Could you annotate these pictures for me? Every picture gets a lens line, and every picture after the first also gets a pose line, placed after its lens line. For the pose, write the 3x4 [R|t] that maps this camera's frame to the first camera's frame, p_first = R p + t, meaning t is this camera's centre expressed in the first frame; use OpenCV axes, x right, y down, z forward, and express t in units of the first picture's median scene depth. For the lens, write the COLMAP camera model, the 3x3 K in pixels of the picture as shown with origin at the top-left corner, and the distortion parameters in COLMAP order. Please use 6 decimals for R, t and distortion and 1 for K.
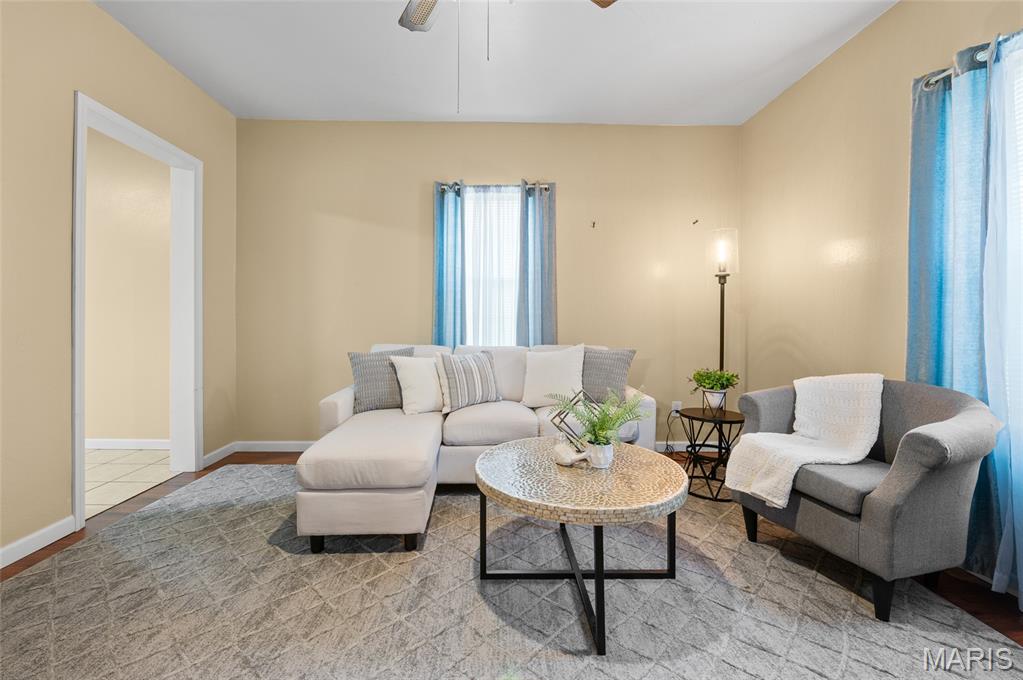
lens RADIAL K [[412.2, 0, 511.9], [0, 412.2, 335.3], [0, 0, 1]] dist [-0.007153, -0.000734]
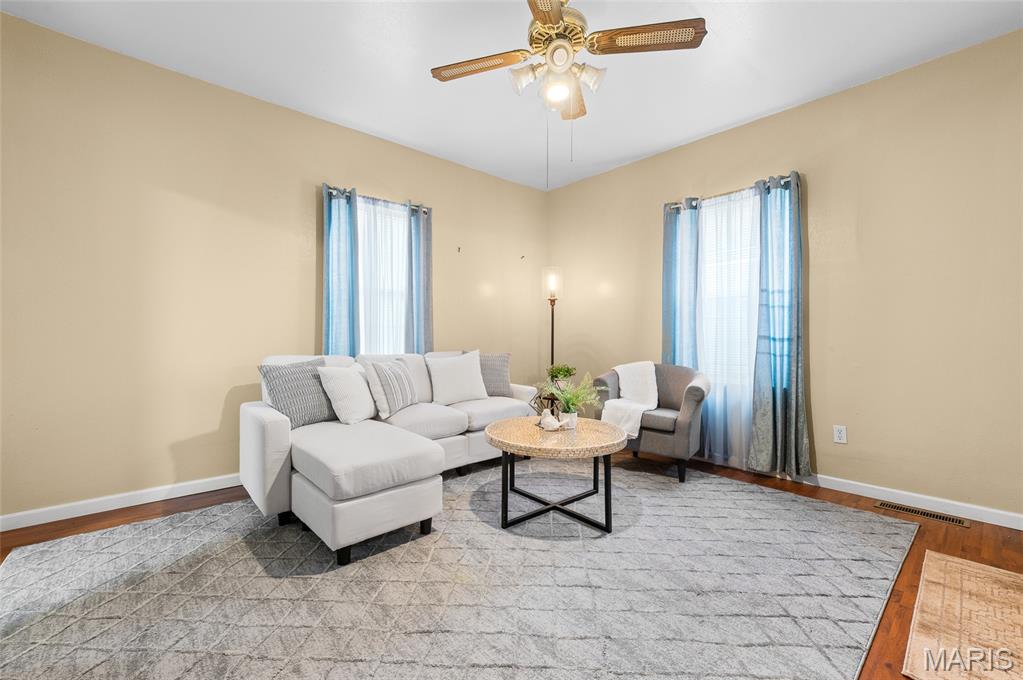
lens RADIAL K [[422.3, 0, 509.3], [0, 422.3, 345.9], [0, 0, 1]] dist [0.011753, -0.000170]
pose [[0.767900, -0.017997, 0.640317, -0.818229], [0.017050, 0.999825, 0.007654, 0.002366], [-0.640343, 0.005040, 0.768073, -0.040215]]
